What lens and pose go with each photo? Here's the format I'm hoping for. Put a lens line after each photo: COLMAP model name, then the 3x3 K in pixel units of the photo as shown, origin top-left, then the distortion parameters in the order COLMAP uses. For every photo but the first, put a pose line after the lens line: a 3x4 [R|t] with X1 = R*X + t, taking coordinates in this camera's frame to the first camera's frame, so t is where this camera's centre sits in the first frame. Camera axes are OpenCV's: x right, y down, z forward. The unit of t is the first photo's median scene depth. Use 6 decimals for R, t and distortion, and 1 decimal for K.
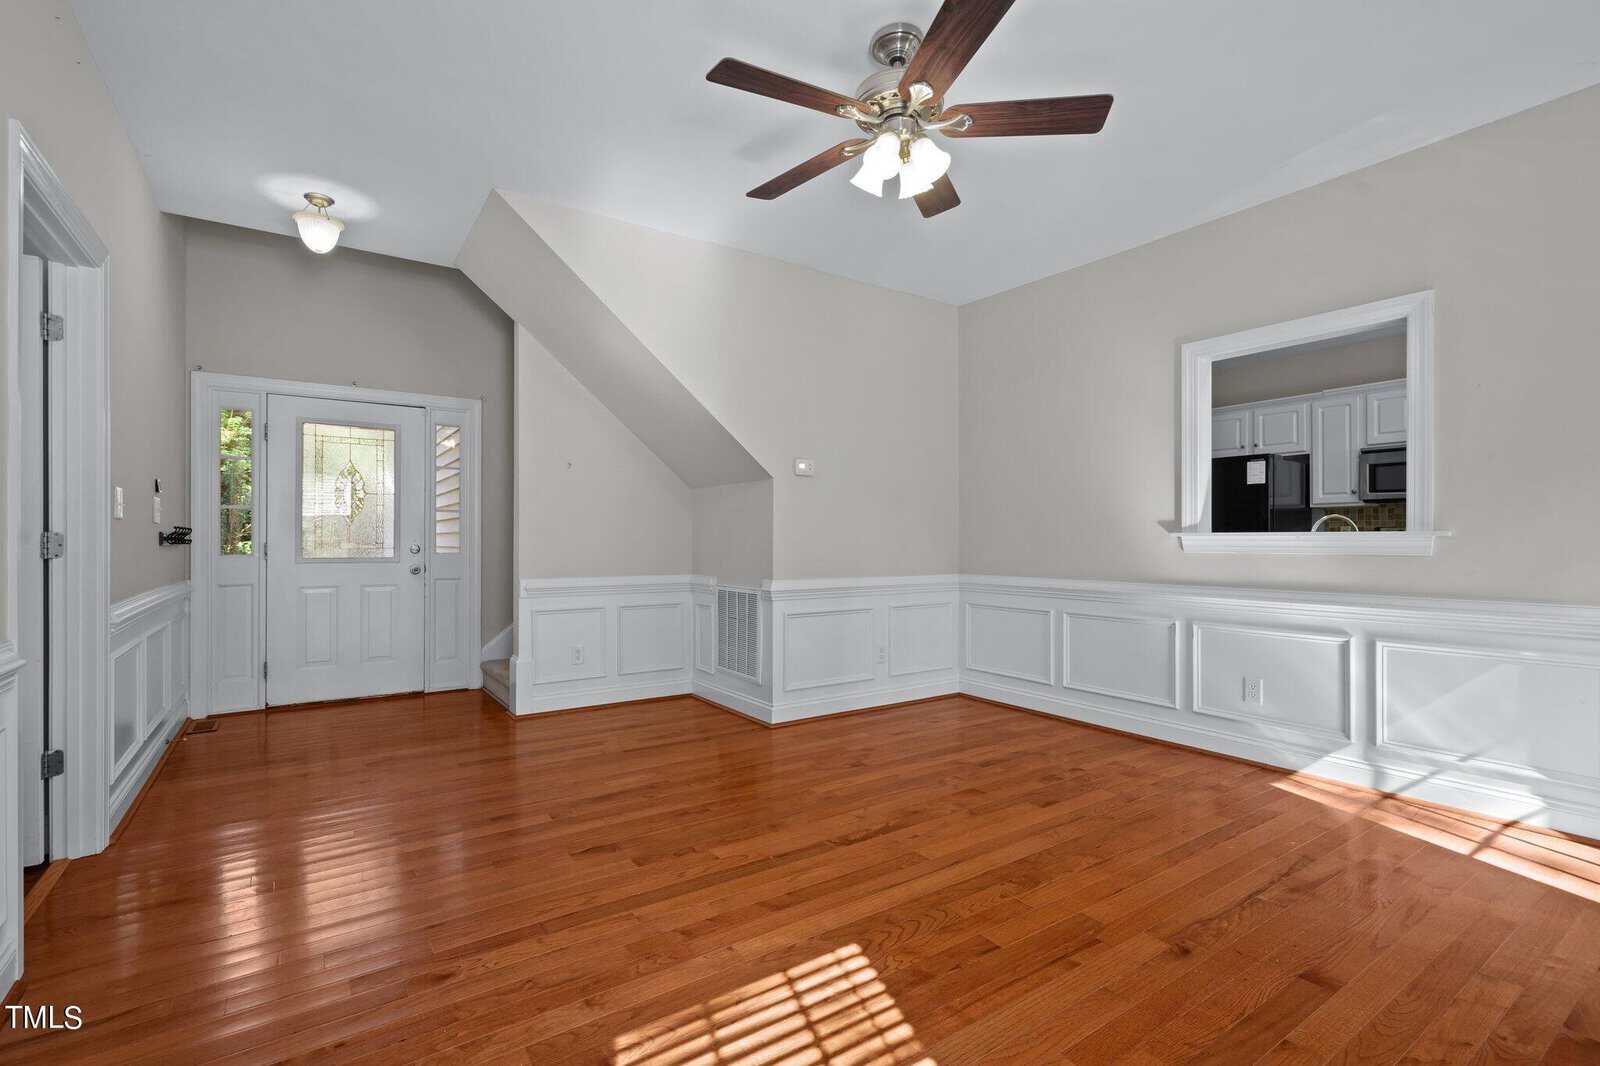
lens RADIAL K [[727.4, 0, 797.1], [0, 727.4, 546.2], [0, 0, 1]] dist [0.000078, 0.000314]
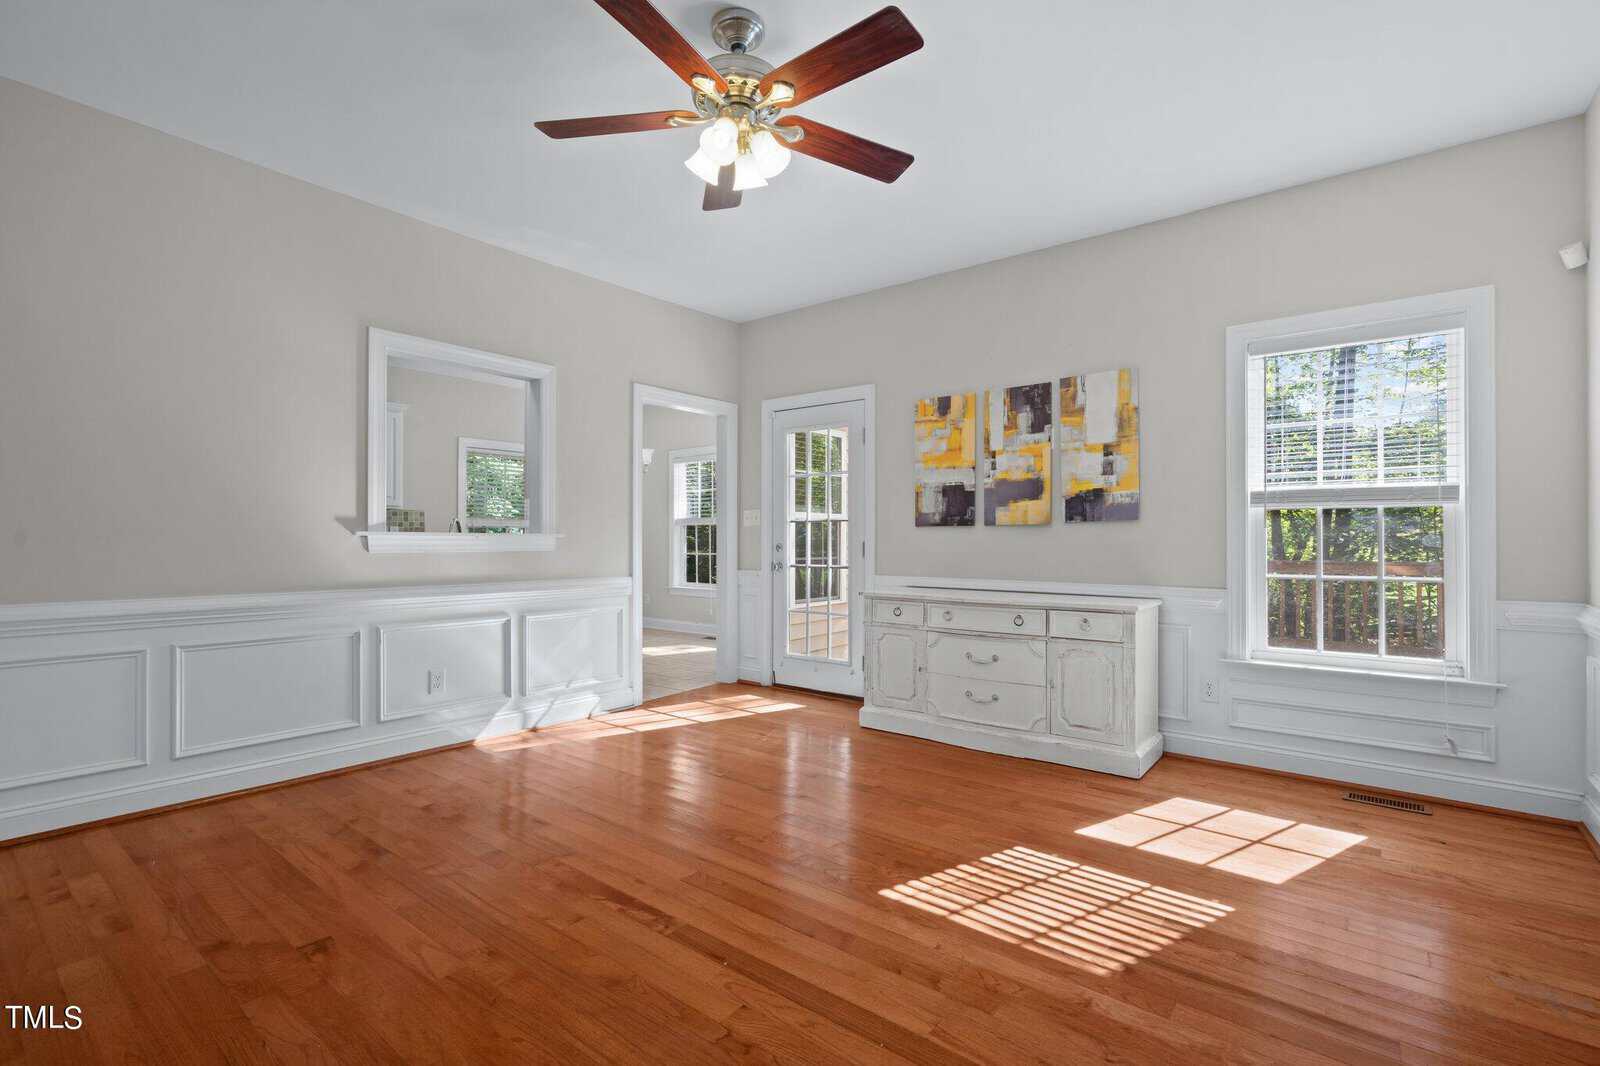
lens RADIAL K [[727.4, 0, 797.1], [0, 727.4, 546.2], [0, 0, 1]] dist [0.000078, 0.000314]
pose [[-0.283934, -0.008276, 0.958808, -0.637862], [0.004874, 0.999937, 0.010074, -0.008393], [-0.958831, 0.007533, -0.283876, 0.939885]]
